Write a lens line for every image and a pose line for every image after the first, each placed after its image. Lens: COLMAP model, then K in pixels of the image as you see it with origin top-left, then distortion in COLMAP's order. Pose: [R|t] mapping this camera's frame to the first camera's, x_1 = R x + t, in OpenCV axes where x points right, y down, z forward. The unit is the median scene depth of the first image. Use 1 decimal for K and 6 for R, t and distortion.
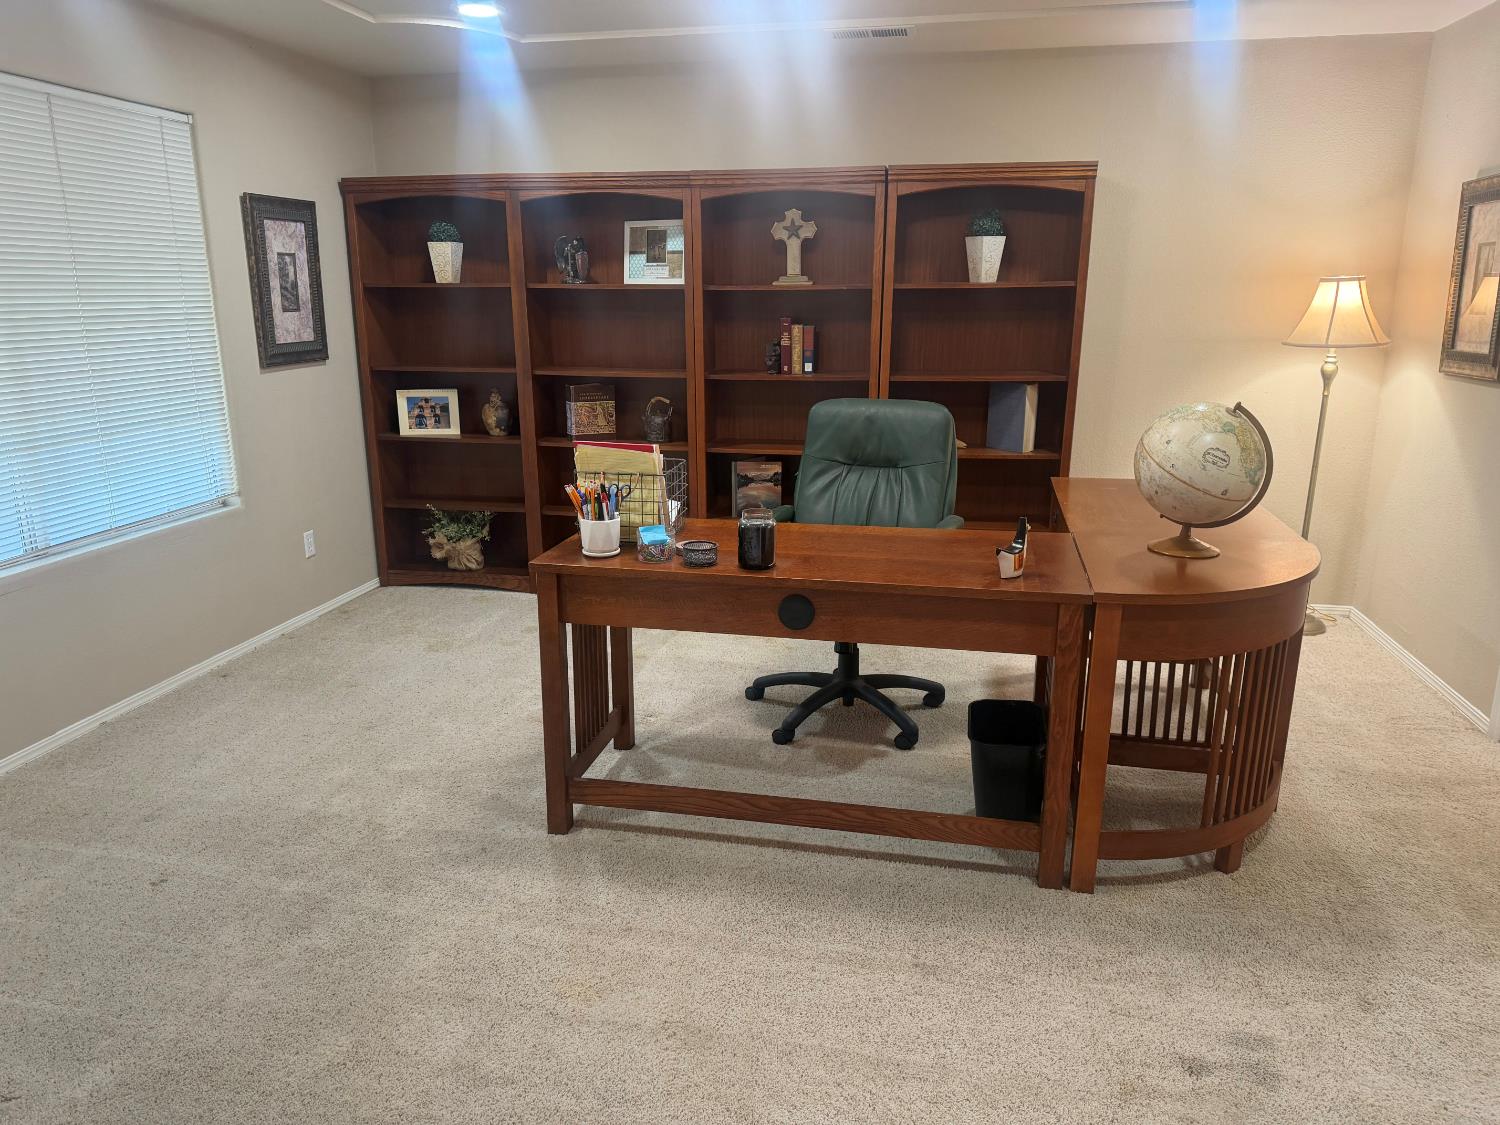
lens RADIAL K [[1061.9, 0, 737.5], [0, 1061.9, 566.1], [0, 0, 1]] dist [0.108659, -0.153765]
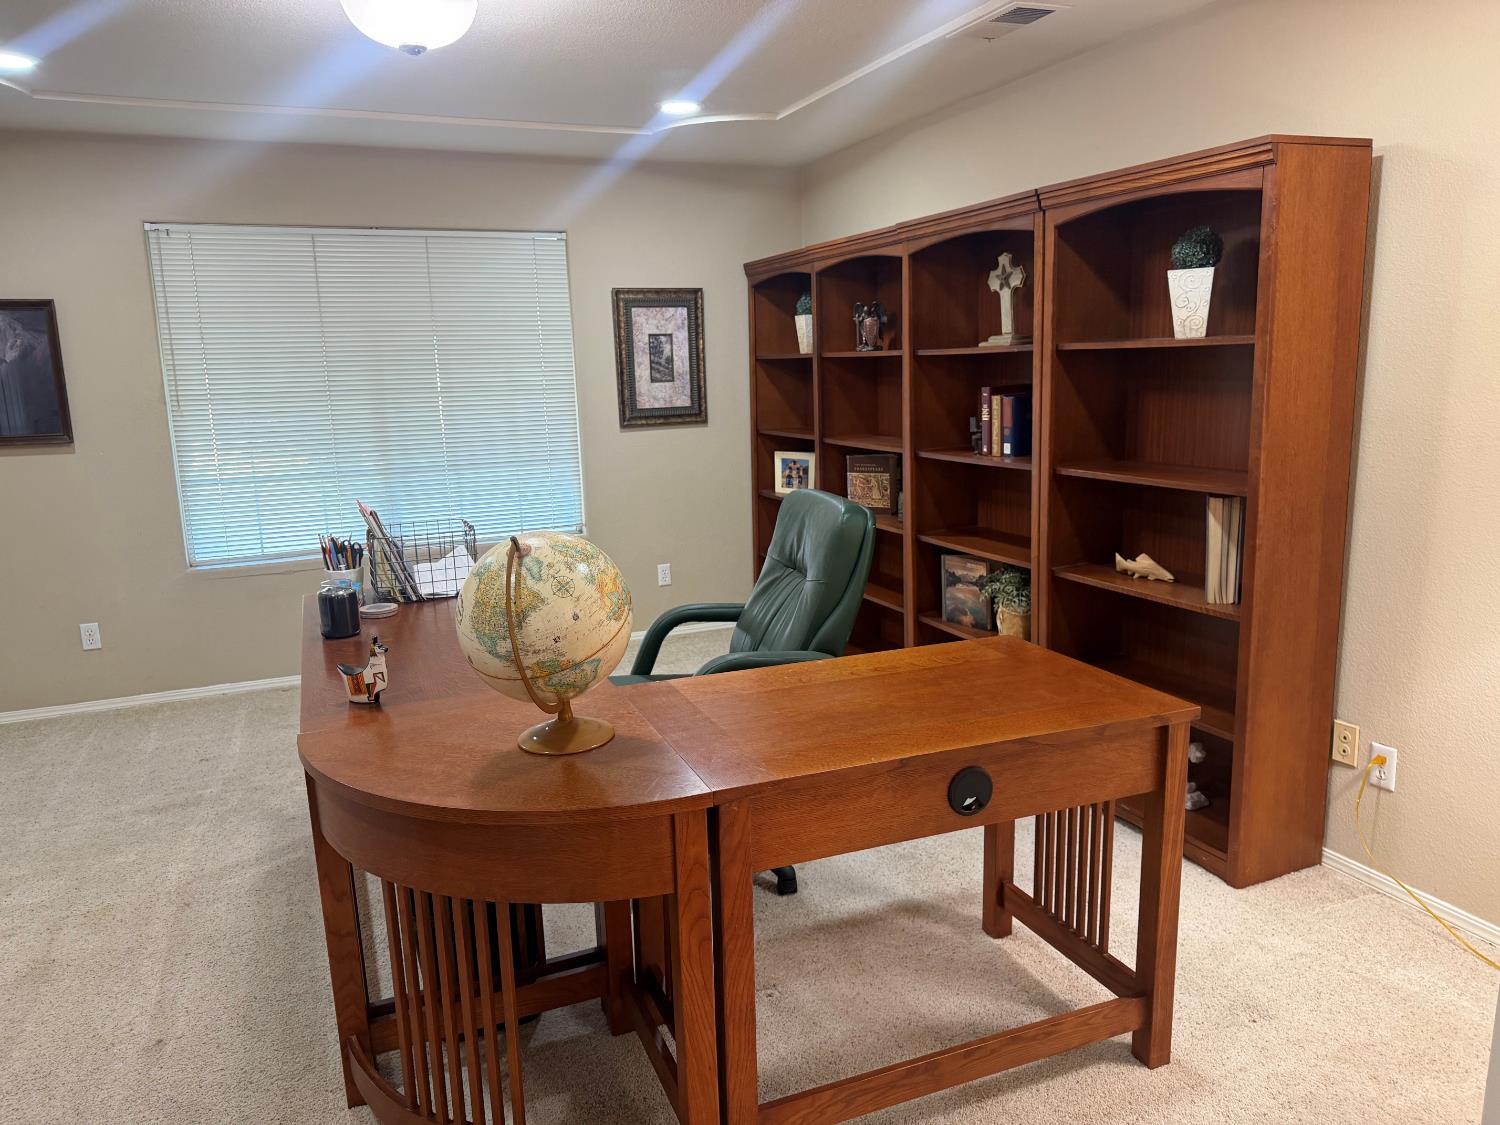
lens RADIAL K [[1061.9, 0, 737.5], [0, 1061.9, 566.1], [0, 0, 1]] dist [0.108659, -0.153765]
pose [[0.565933, 0.143272, -0.811907, 0.617397], [-0.180928, 0.982361, 0.047236, -0.104522], [0.804354, 0.120165, 0.581872, 0.397962]]
